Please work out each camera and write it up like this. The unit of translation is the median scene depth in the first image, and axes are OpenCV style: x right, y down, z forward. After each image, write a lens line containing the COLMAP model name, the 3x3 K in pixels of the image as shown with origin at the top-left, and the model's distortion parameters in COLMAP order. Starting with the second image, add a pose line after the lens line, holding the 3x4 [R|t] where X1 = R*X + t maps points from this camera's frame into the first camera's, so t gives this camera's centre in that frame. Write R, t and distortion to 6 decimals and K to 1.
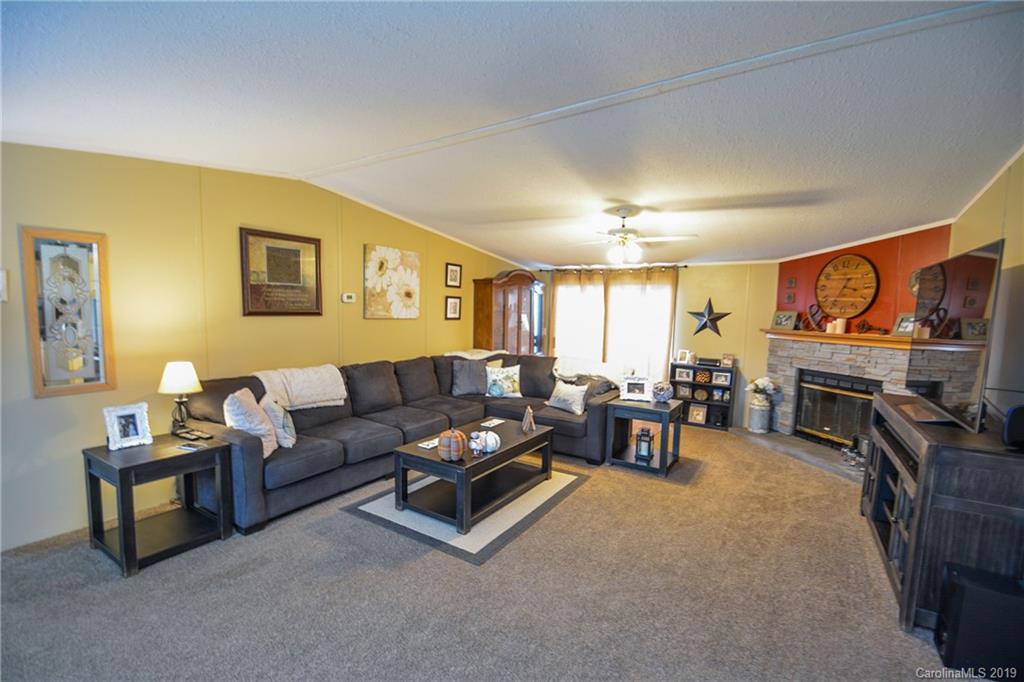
lens RADIAL K [[447.9, 0, 499.0], [0, 447.9, 351.8], [0, 0, 1]] dist [0.017621, -0.018990]
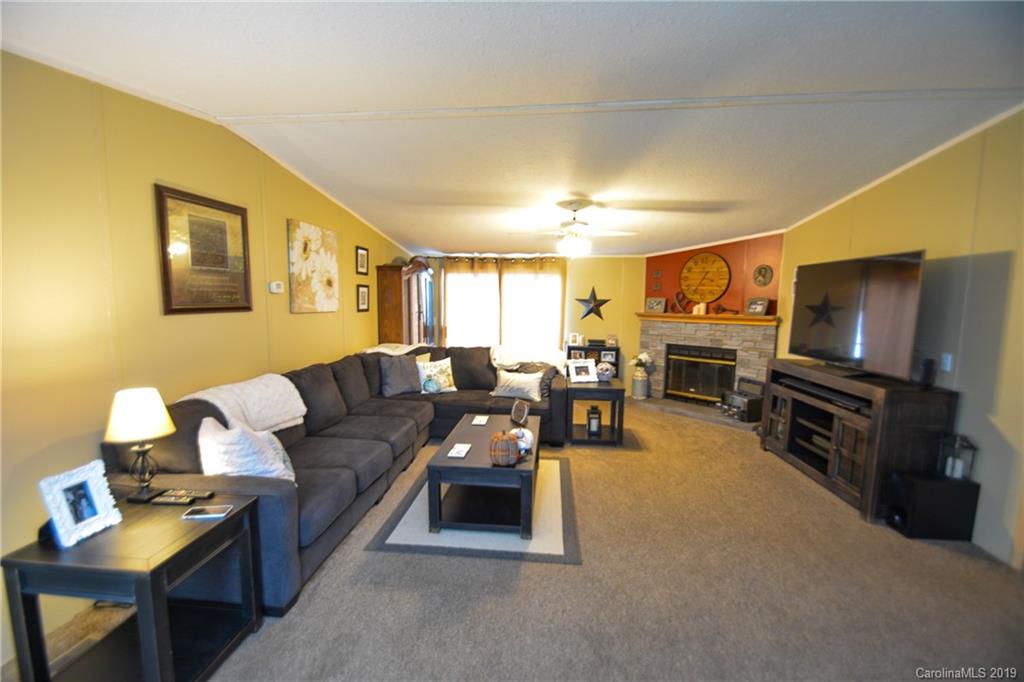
lens RADIAL K [[447.9, 0, 499.0], [0, 447.9, 351.8], [0, 0, 1]] dist [0.017621, -0.018990]
pose [[0.889197, -0.066333, 0.452690, -0.339833], [0.053119, 0.997711, 0.041857, -0.019435], [-0.454430, -0.013173, 0.890685, 0.121415]]
